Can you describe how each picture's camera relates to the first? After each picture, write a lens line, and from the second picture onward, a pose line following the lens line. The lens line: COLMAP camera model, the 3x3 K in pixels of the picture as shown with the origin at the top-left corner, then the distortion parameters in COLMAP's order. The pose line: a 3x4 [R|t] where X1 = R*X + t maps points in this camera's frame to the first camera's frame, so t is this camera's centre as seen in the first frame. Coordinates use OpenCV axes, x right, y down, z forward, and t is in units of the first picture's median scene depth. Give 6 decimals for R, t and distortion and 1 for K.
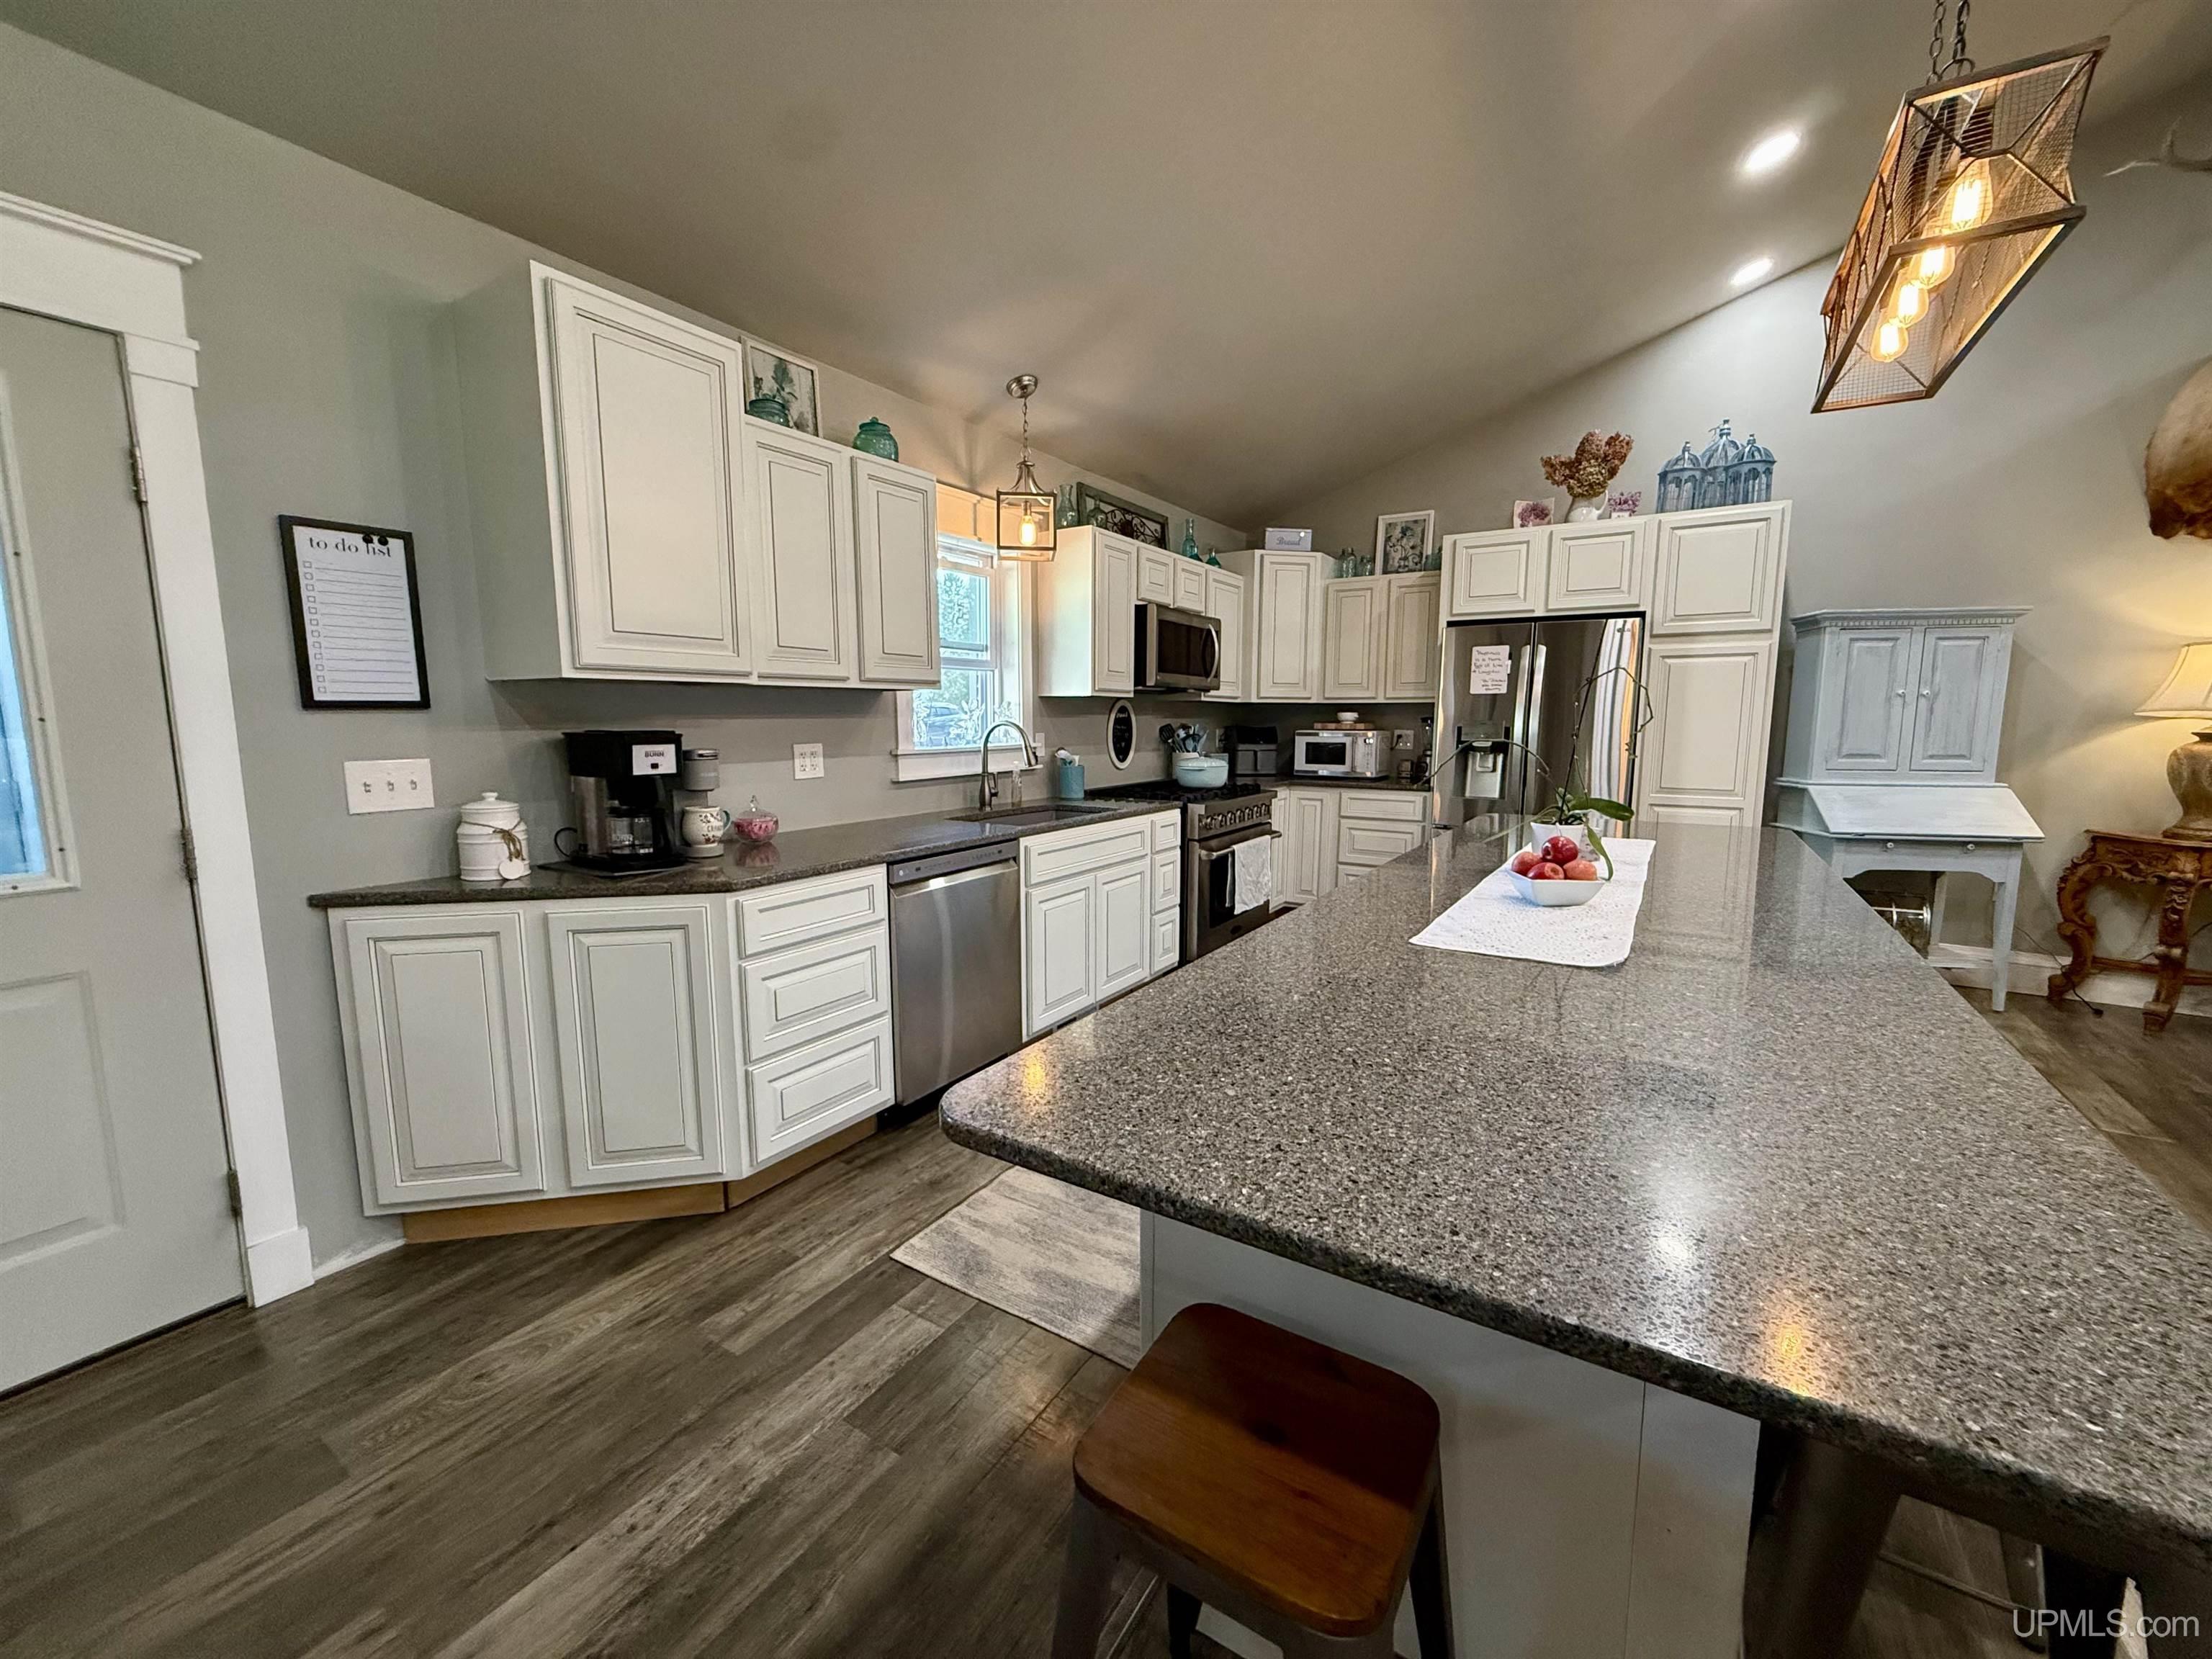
lens RADIAL K [[881.3, 0, 1102.6], [0, 881.3, 828.9], [0, 0, 1]] dist [-0.001493, -0.000107]
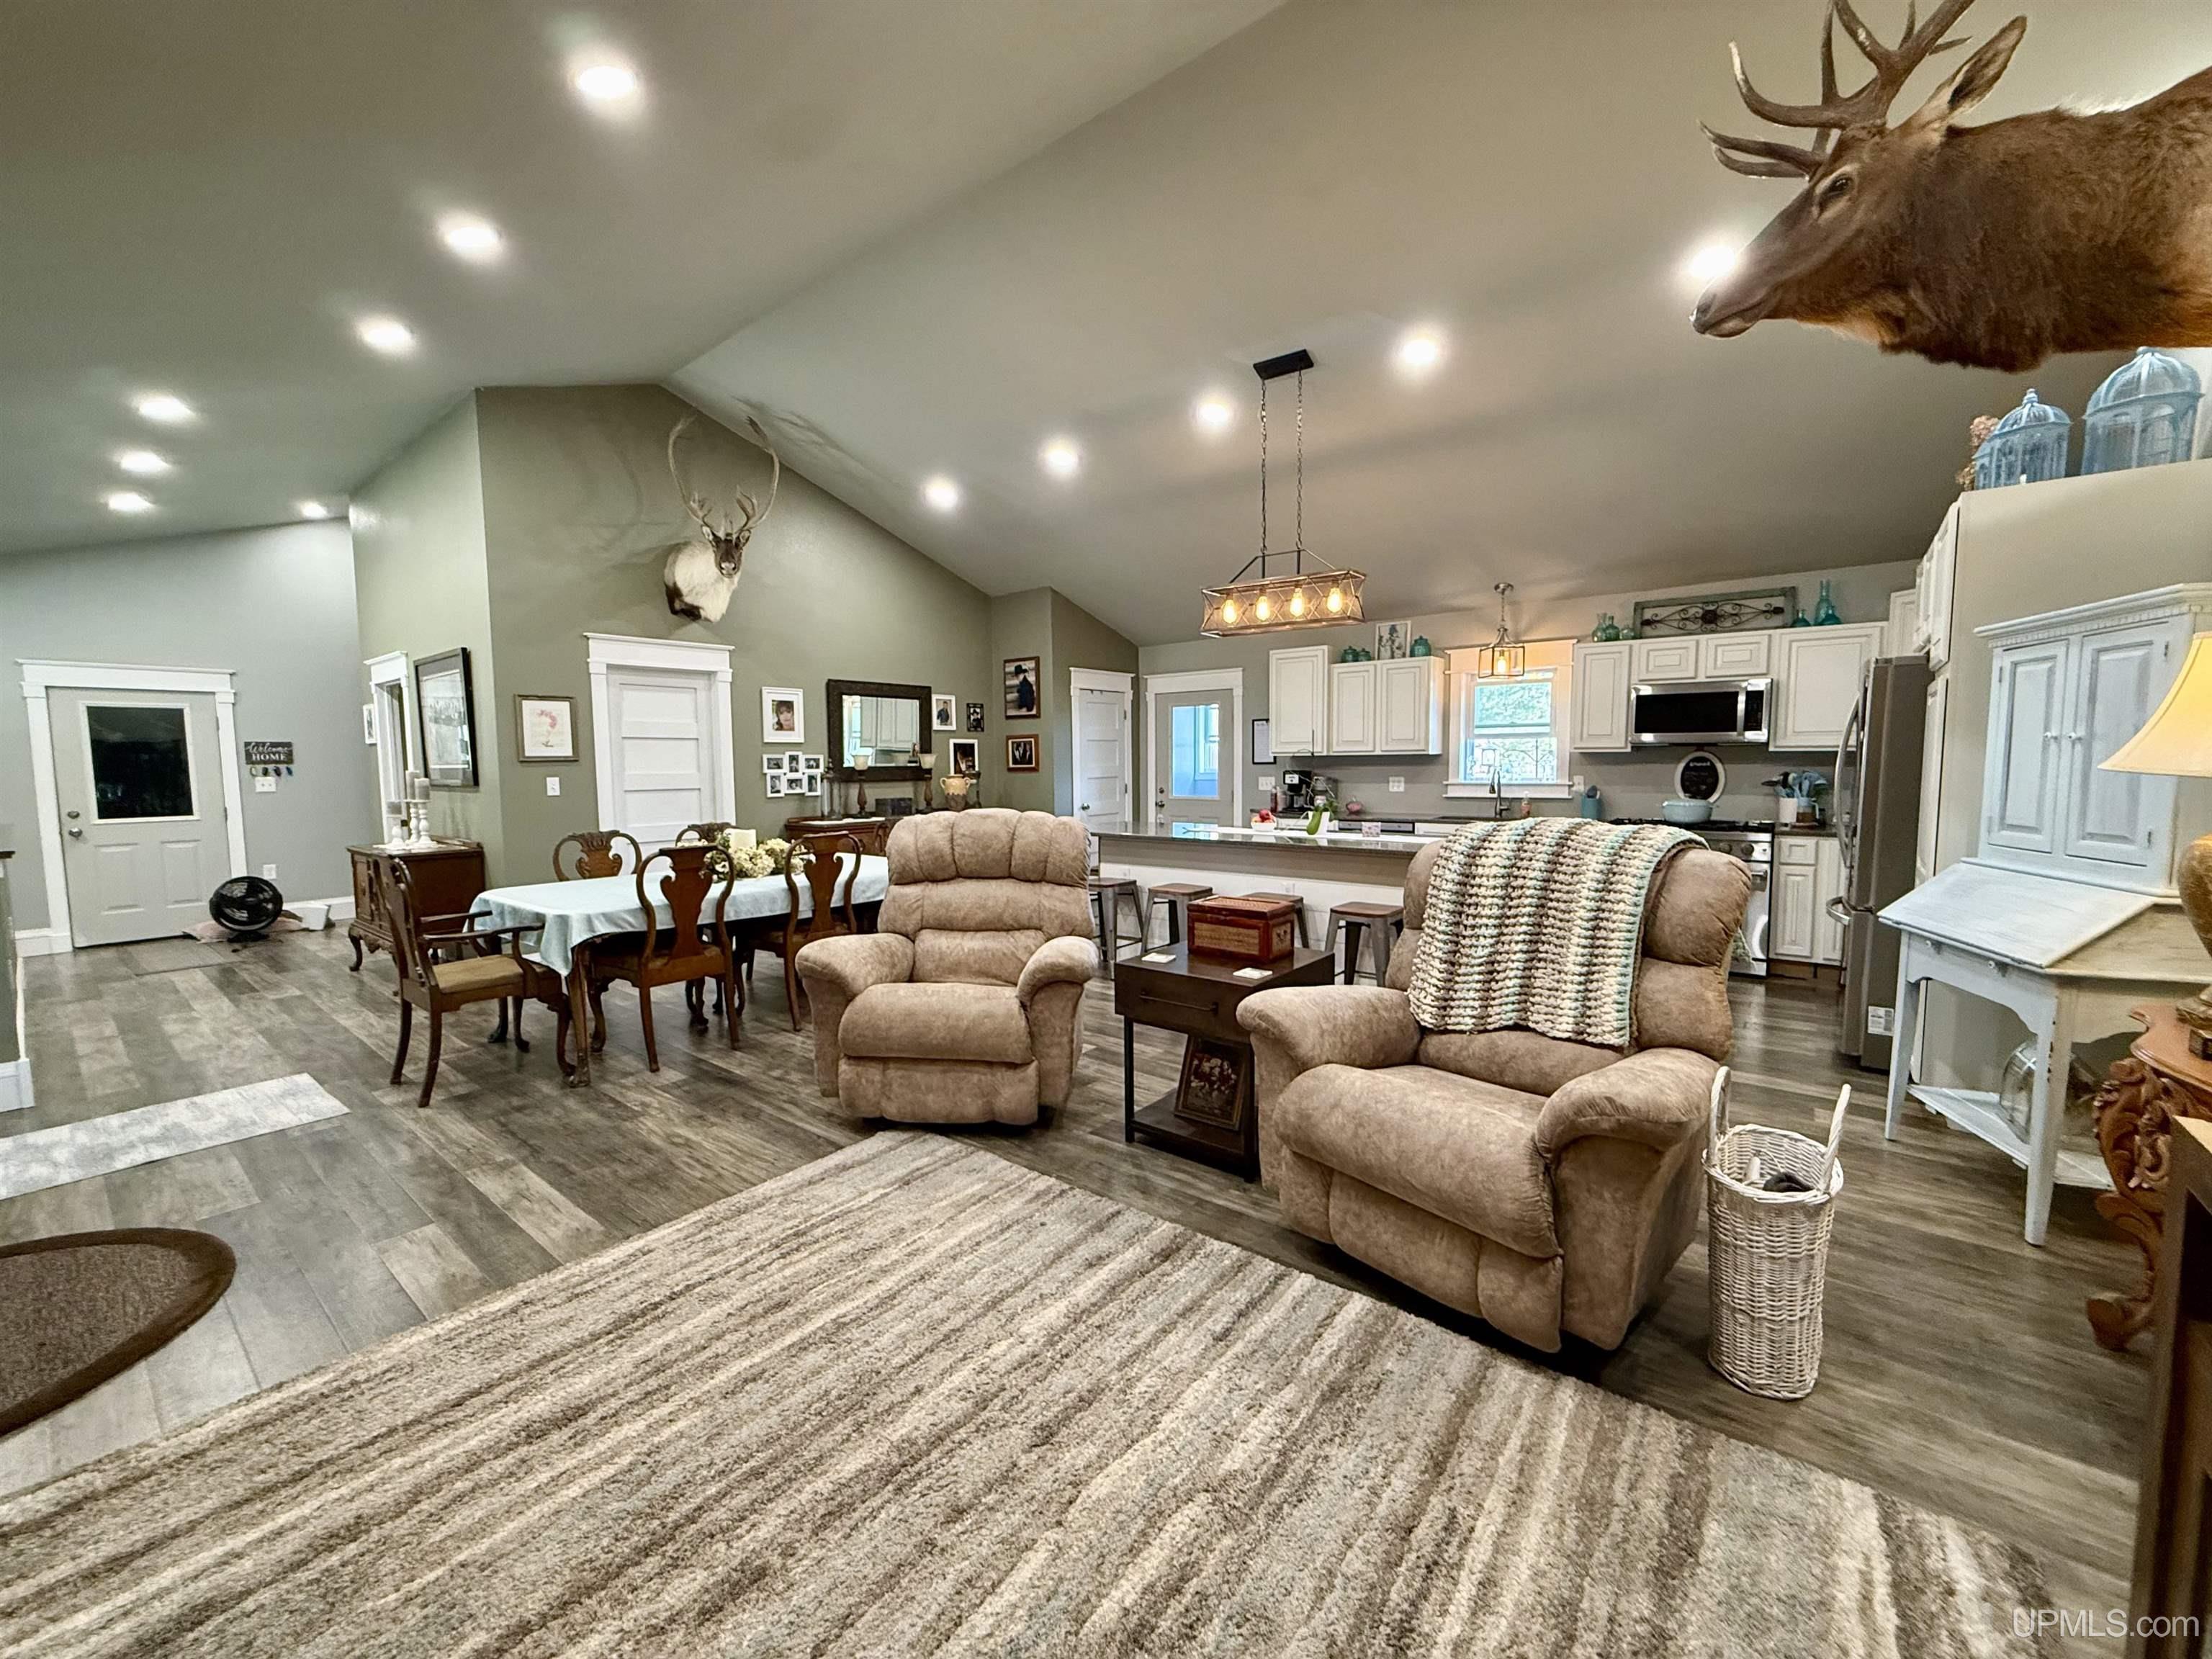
lens RADIAL K [[881.3, 0, 1100.0], [0, 881.3, 828.1], [0, 0, 1]] dist [-0.001493, -0.000107]
pose [[-0.111564, 0.075403, -0.990892, 1.605834], [-0.119361, 0.988882, 0.088689, -0.057294], [0.986563, 0.128168, -0.101324, 0.354289]]
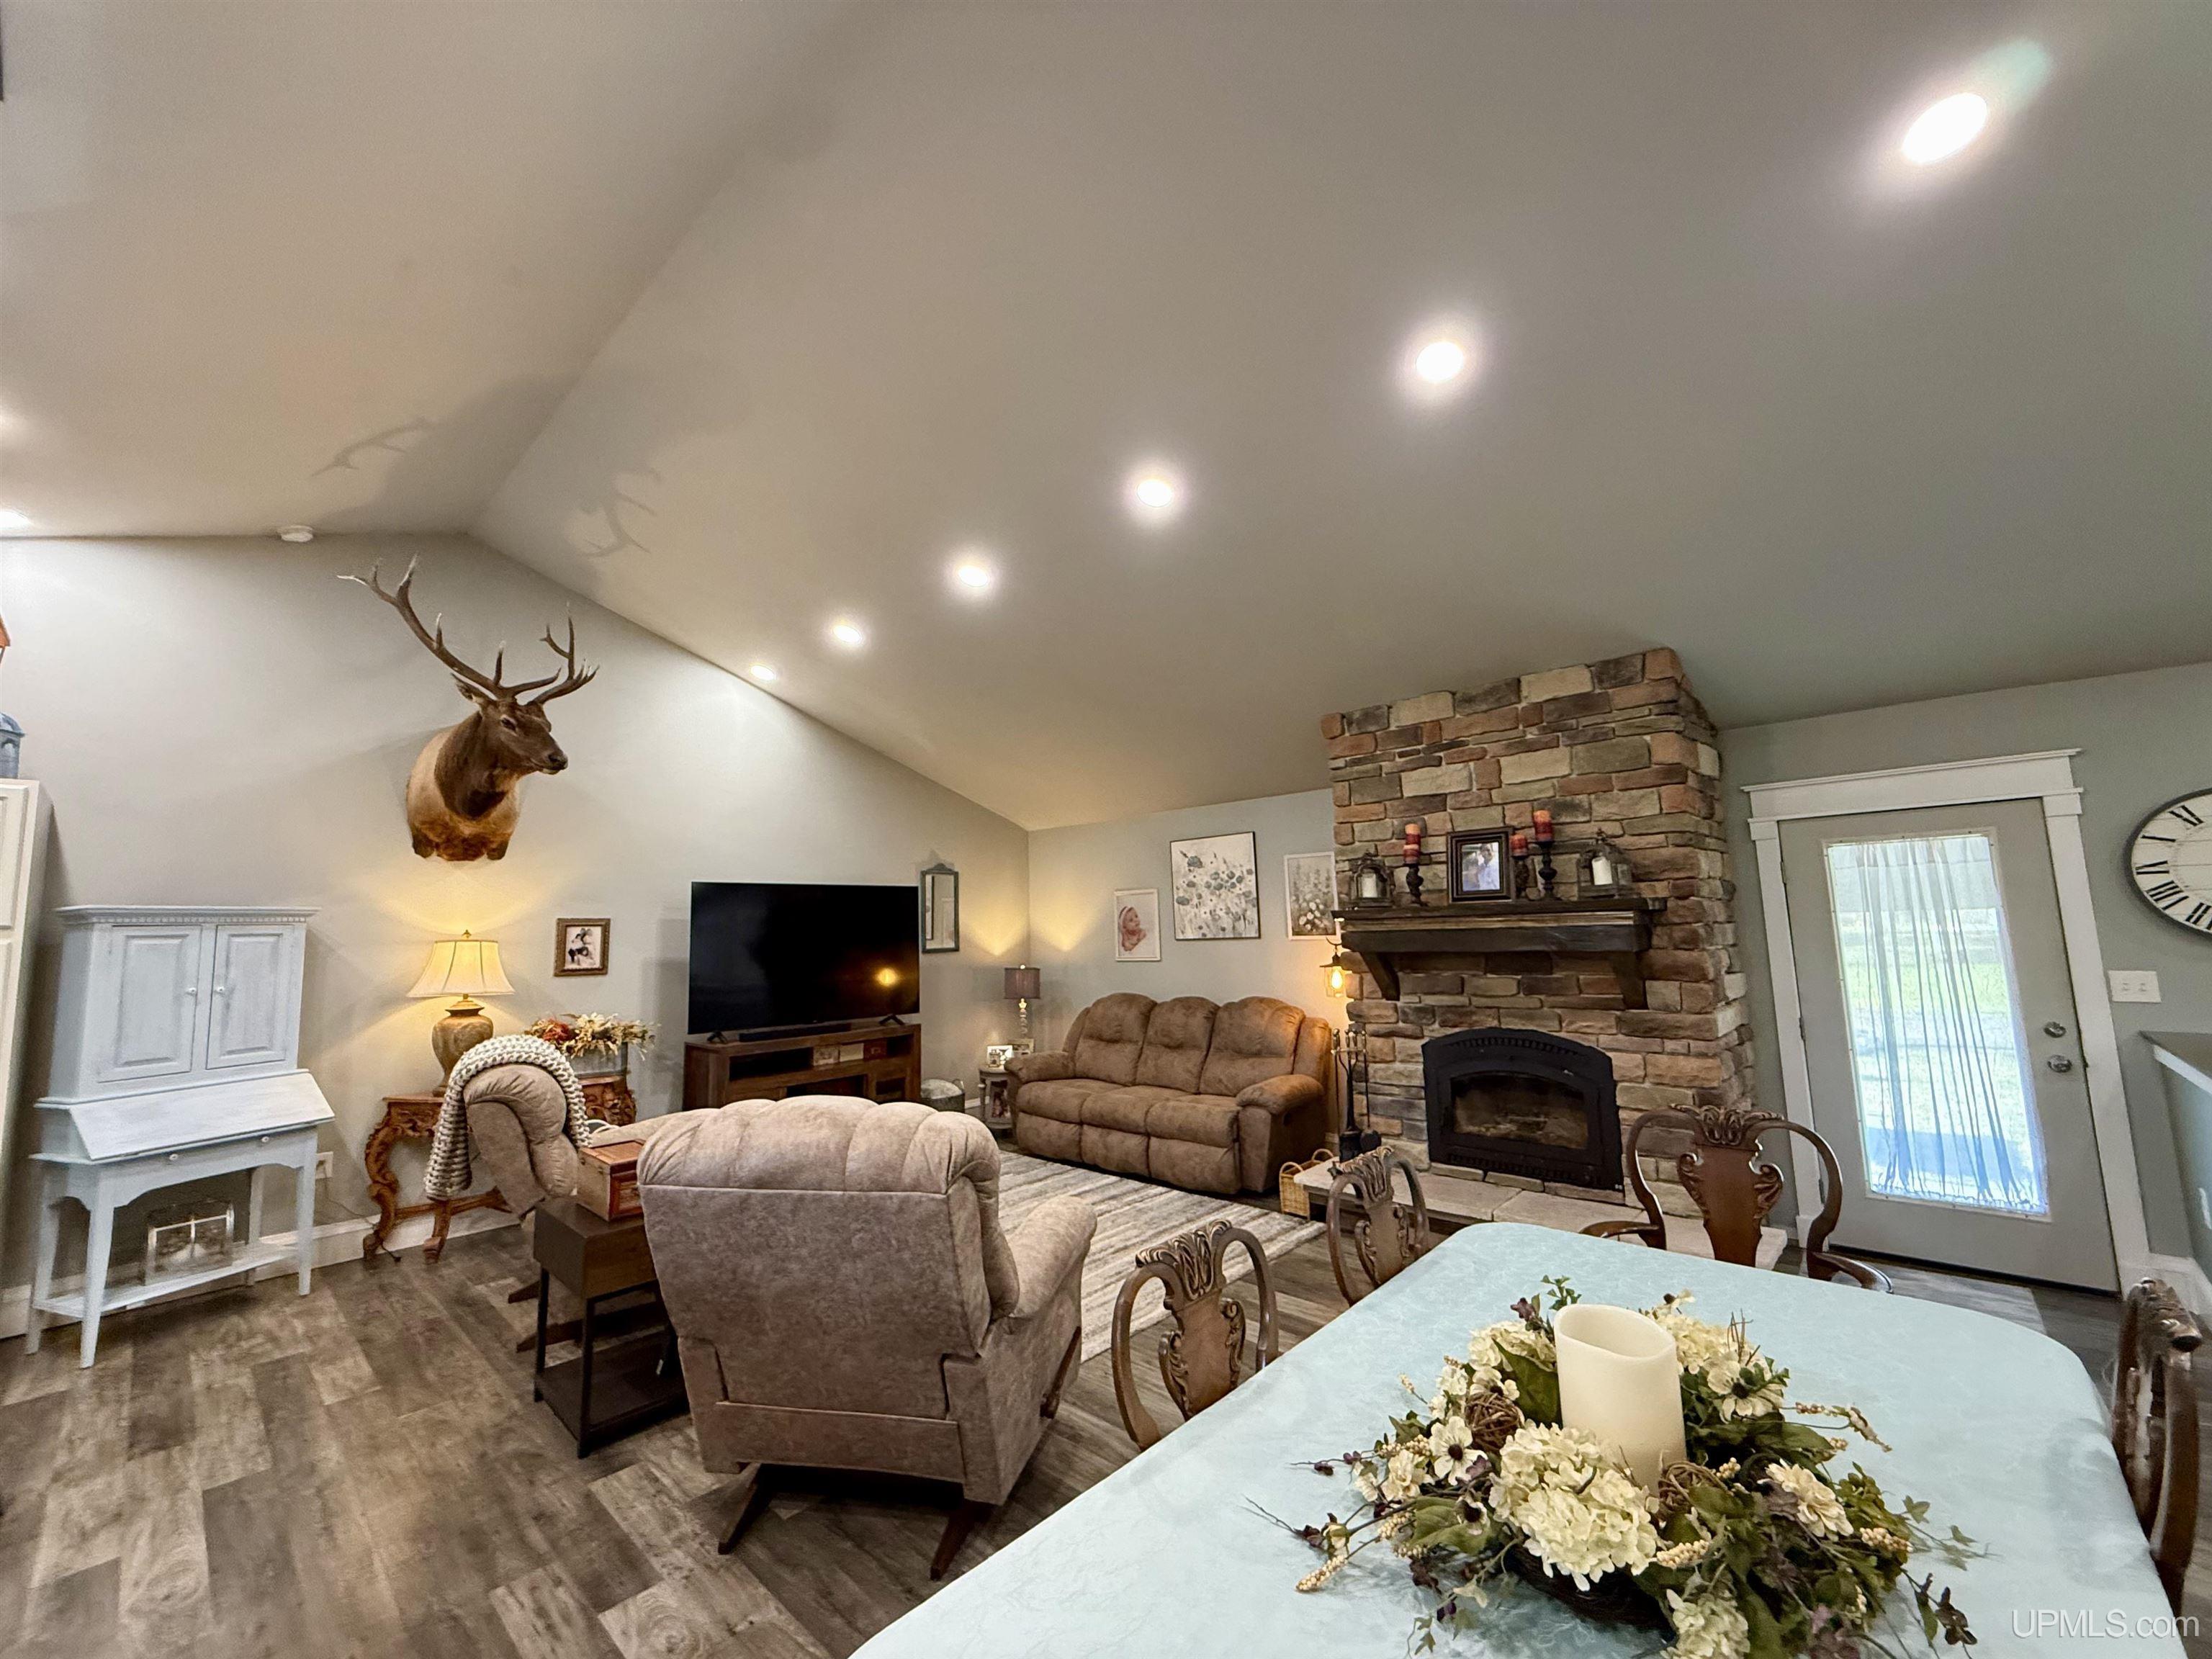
lens RADIAL K [[881.3, 0, 1100.1], [0, 881.3, 827.5], [0, 0, 1]] dist [-0.001493, -0.000107]
pose [[0.184378, 0.105101, 0.977220, 0.119163], [0.156531, 0.978436, -0.134765, -0.041833], [-0.970311, 0.177813, 0.163950, -0.161998]]
